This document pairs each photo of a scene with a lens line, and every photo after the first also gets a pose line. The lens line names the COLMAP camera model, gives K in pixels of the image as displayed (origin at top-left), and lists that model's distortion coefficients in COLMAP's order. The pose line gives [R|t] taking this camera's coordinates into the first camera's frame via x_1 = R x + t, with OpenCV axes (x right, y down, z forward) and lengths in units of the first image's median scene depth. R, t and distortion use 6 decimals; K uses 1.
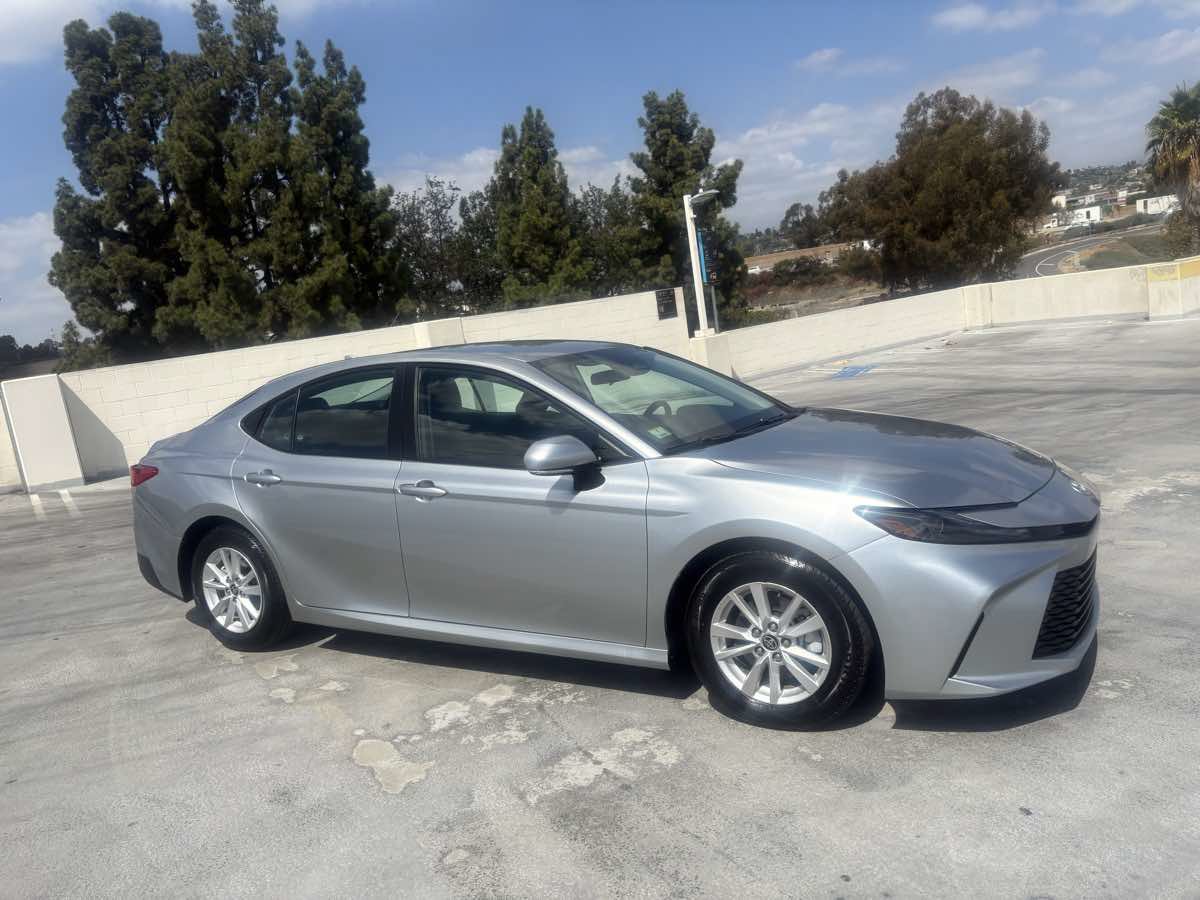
lens RADIAL K [[907.1, 0, 600.3], [0, 907.1, 446.0], [0, 0, 1]] dist [0.038915, -0.049151]
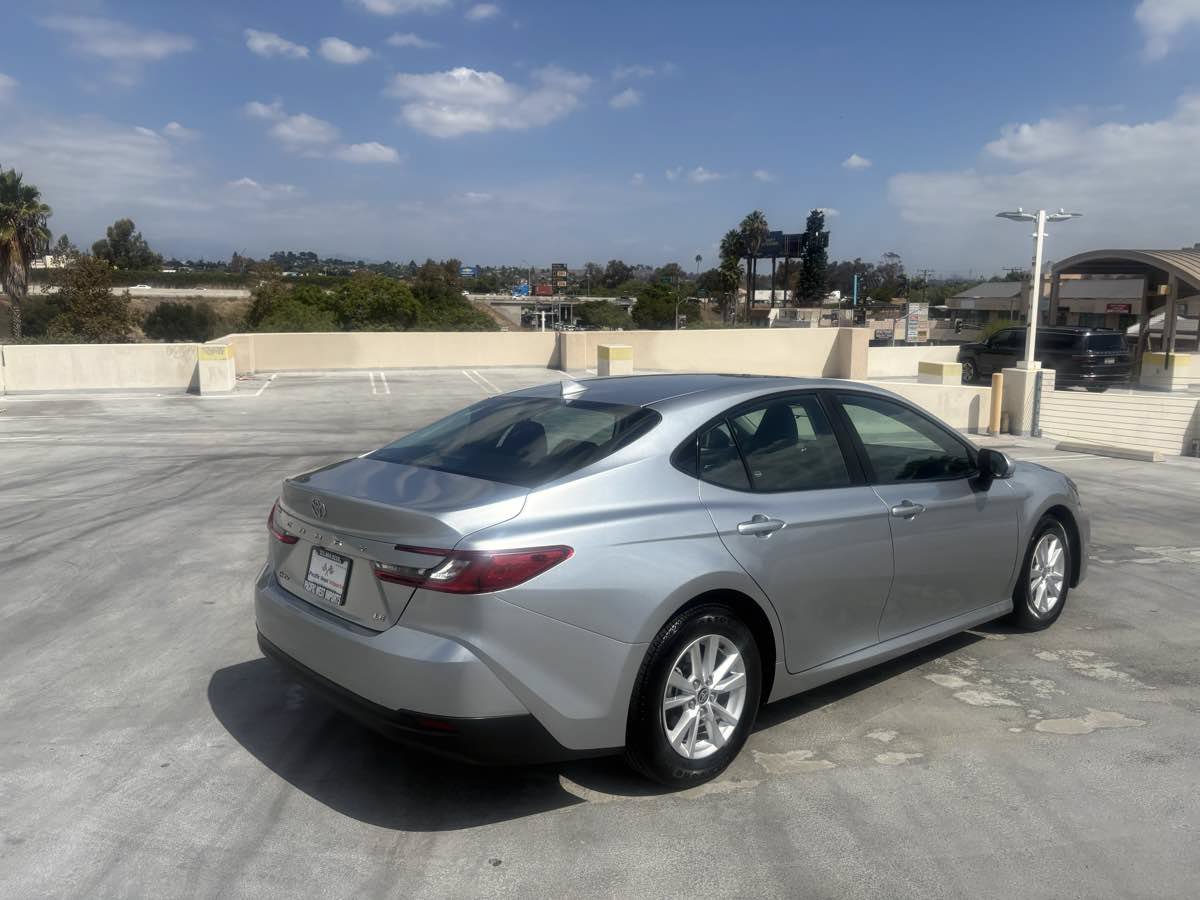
lens RADIAL K [[914.6, 0, 590.7], [0, 914.6, 447.7], [0, 0, 1]] dist [0.018331, -0.007998]
pose [[0.327840, -0.006275, 0.944712, -0.078868], [0.090234, 0.995614, -0.024701, -0.001717], [-0.940414, 0.093343, 0.326968, 0.059675]]
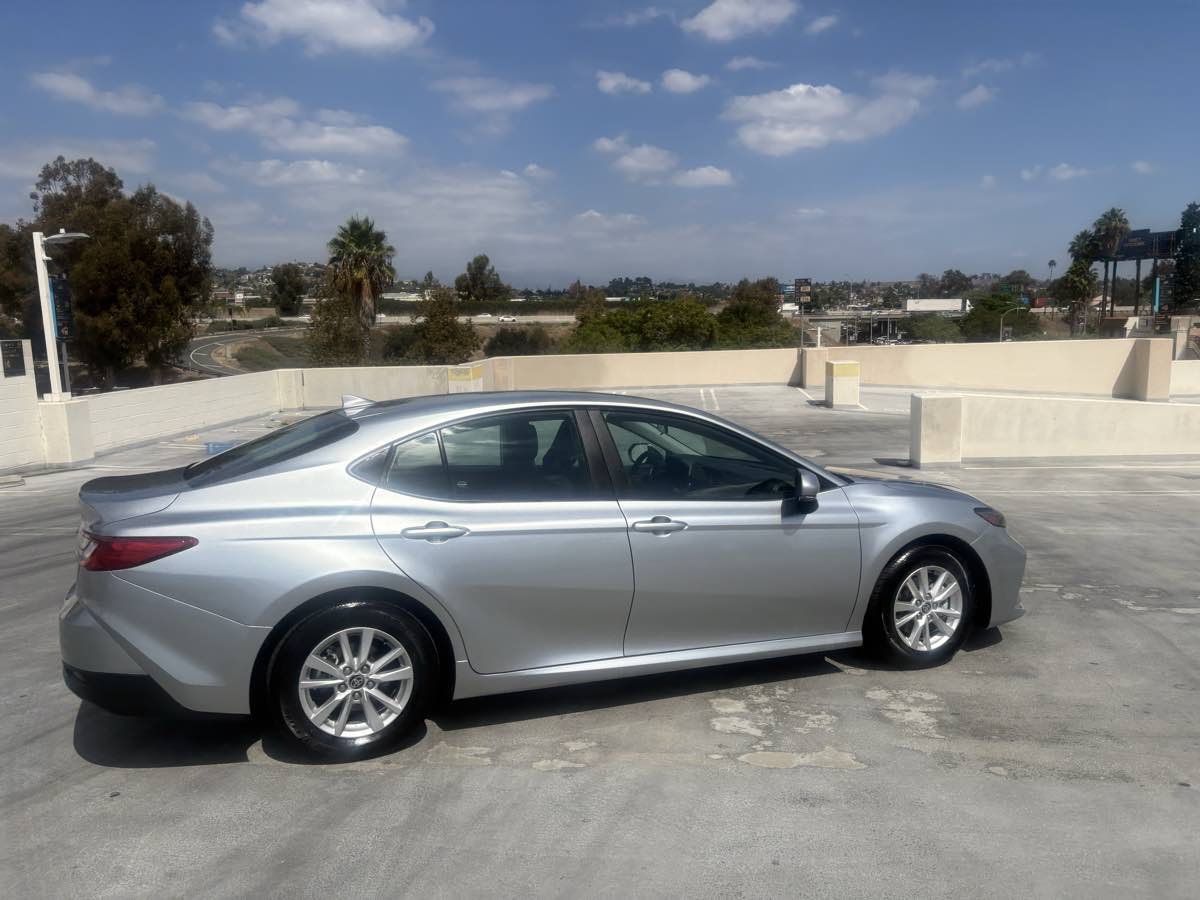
lens RADIAL K [[911.9, 0, 613.3], [0, 911.9, 451.9], [0, 0, 1]] dist [0.056870, -0.085481]
pose [[0.615462, 0.016968, 0.787984, -0.063812], [0.053710, 0.996541, -0.063410, 0.001625], [-0.786334, 0.081349, 0.612422, 0.023494]]
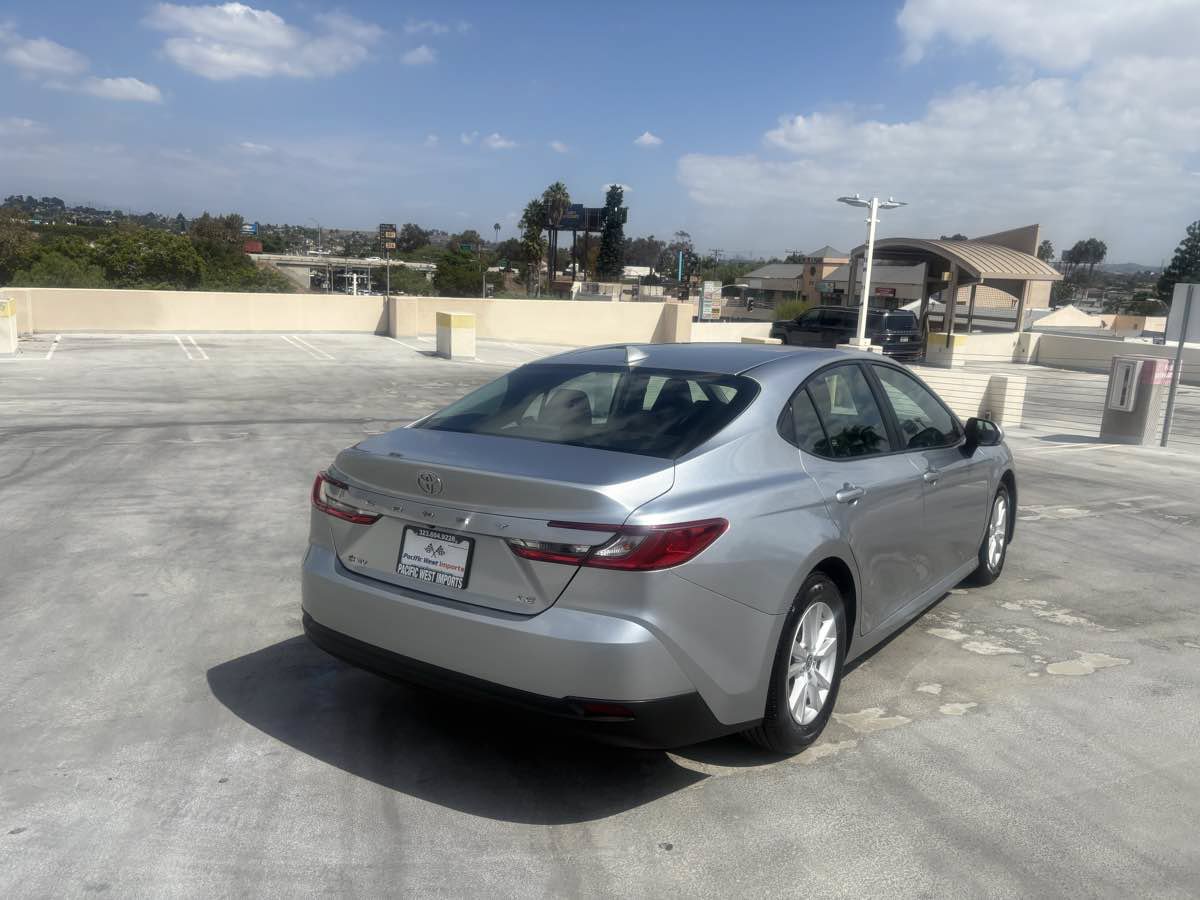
lens RADIAL K [[913.9, 0, 613.1], [0, 913.9, 462.6], [0, 0, 1]] dist [0.029988, -0.040161]
pose [[0.090104, -0.053718, 0.994483, -0.080257], [0.094082, 0.994538, 0.045197, -0.003161], [-0.991479, 0.089491, 0.094666, 0.076771]]
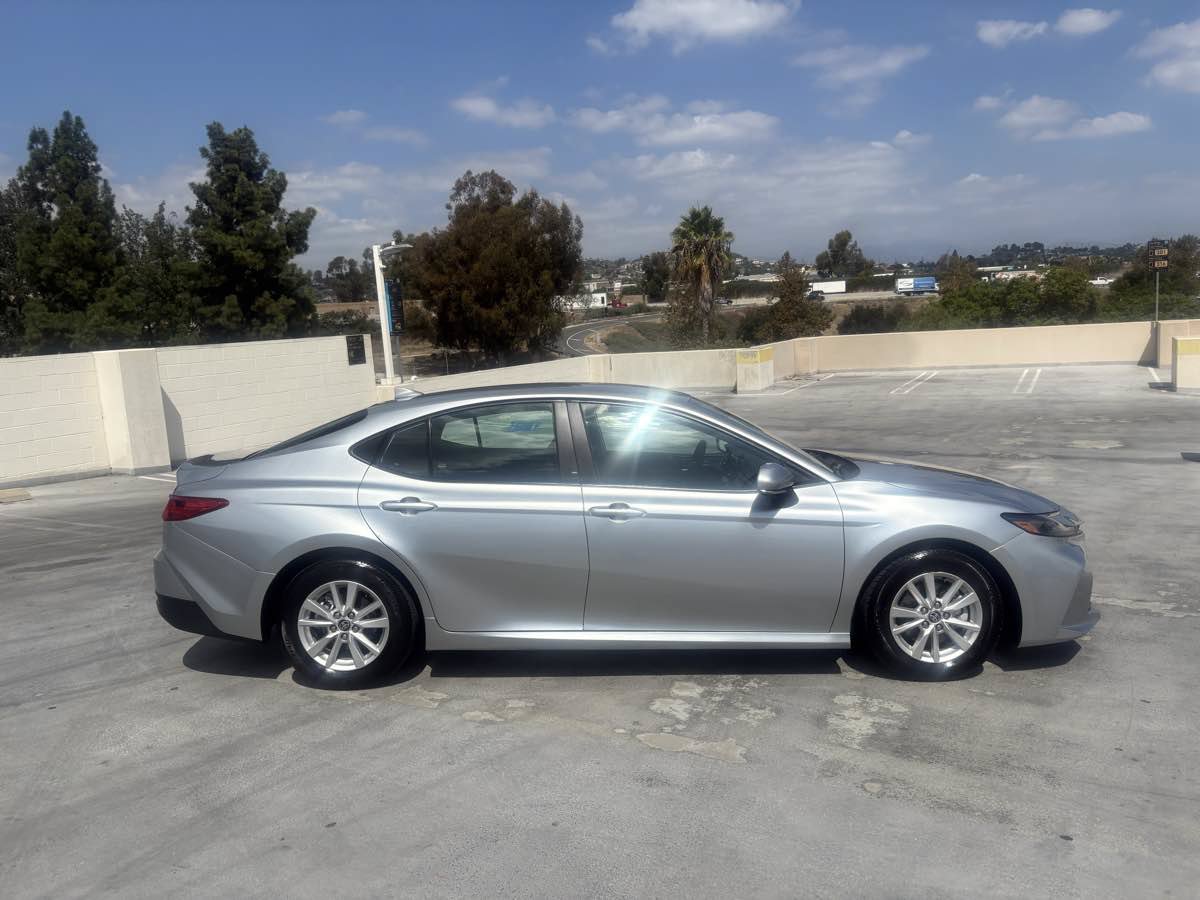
lens RADIAL K [[912.2, 0, 600.3], [0, 912.2, 438.2], [0, 0, 1]] dist [0.026538, -0.032974]
pose [[0.875699, 0.029658, 0.481946, -0.045413], [0.003533, 0.997692, -0.067815, 0.002040], [-0.482845, 0.061088, 0.873573, 0.001632]]
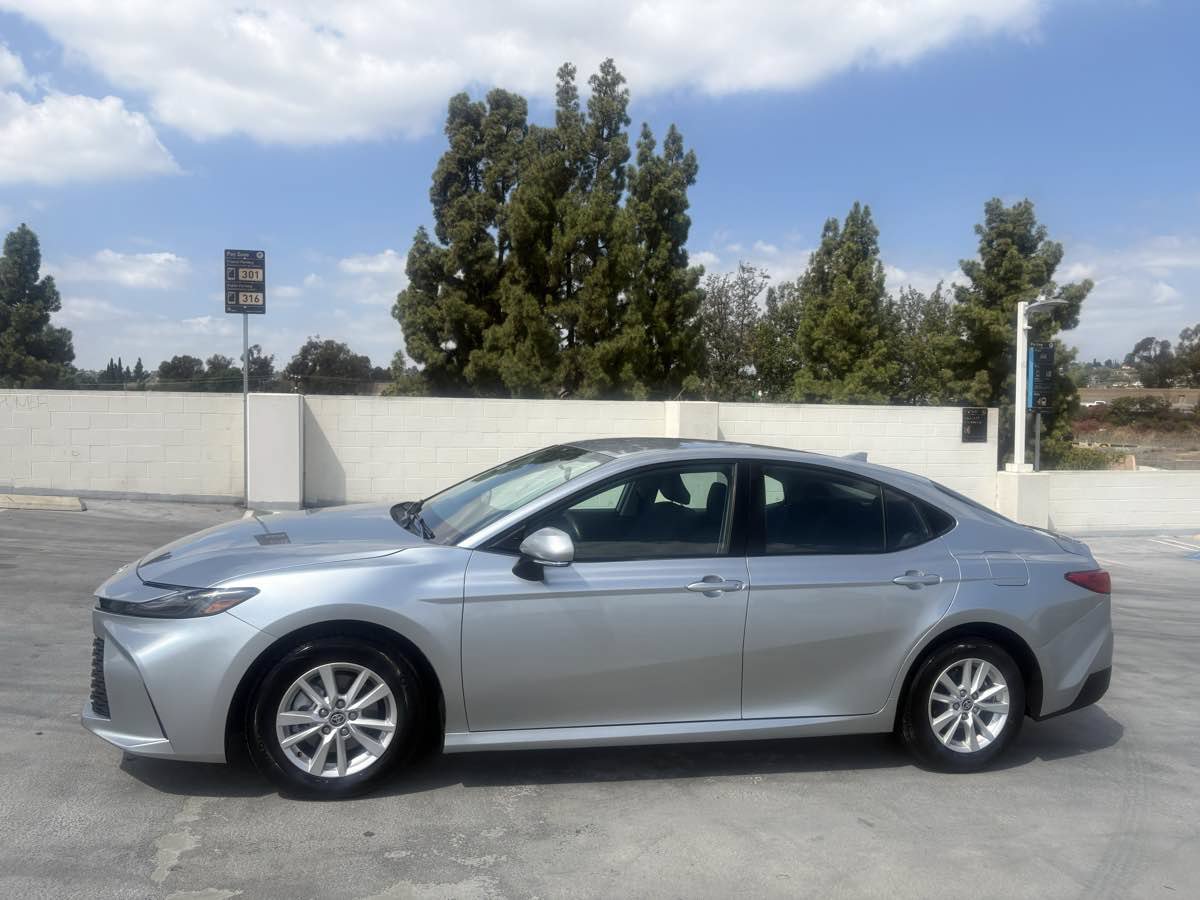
lens RADIAL K [[906.0, 0, 596.6], [0, 906.0, 432.9], [0, 0, 1]] dist [0.062882, -0.099452]
pose [[0.936303, 0.168774, -0.307981, 0.002424], [-0.200181, 0.977023, -0.073165, -0.005621], [0.288556, 0.130157, 0.948575, 0.030599]]
